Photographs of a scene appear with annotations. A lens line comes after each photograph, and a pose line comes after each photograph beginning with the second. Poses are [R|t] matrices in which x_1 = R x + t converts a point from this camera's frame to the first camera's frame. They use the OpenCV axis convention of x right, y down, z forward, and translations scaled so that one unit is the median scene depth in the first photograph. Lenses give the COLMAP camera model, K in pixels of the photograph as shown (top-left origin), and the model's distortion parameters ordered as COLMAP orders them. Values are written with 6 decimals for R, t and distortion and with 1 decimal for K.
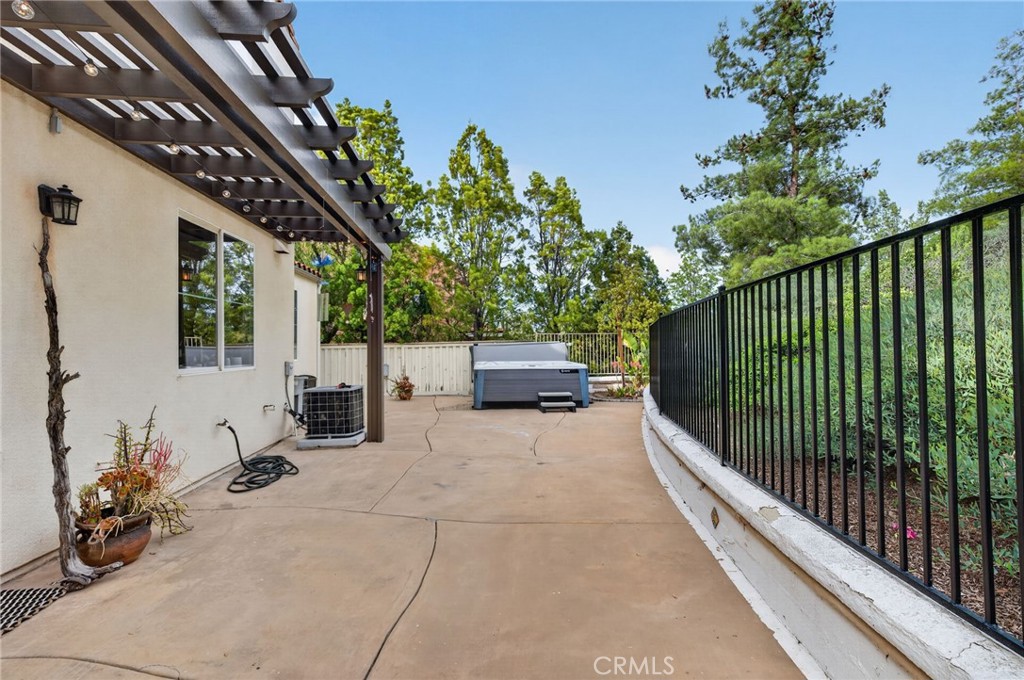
lens RADIAL K [[485.1, 0, 512.0], [0, 485.1, 340.0], [0, 0, 1]] dist [0.003405, 0.000418]
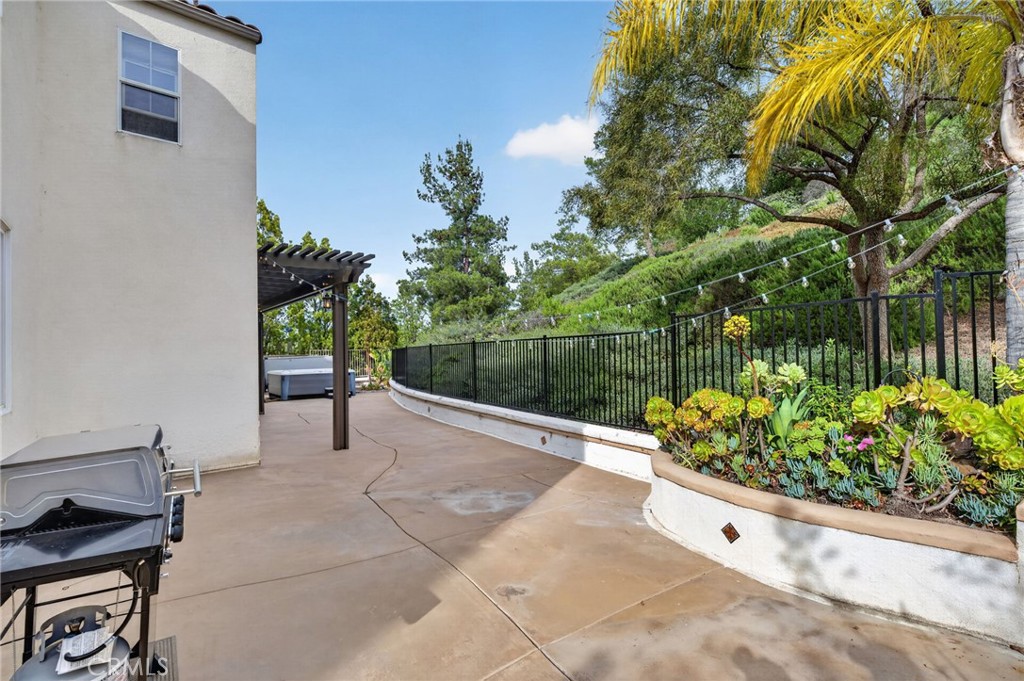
lens RADIAL K [[485.1, 0, 512.0], [0, 485.1, 340.5], [0, 0, 1]] dist [0.003405, 0.000418]
pose [[0.835074, 0.000033, 0.550138, -0.227114], [0.006697, 0.999925, -0.010226, -0.022212], [-0.550097, 0.012224, 0.835011, -0.509153]]
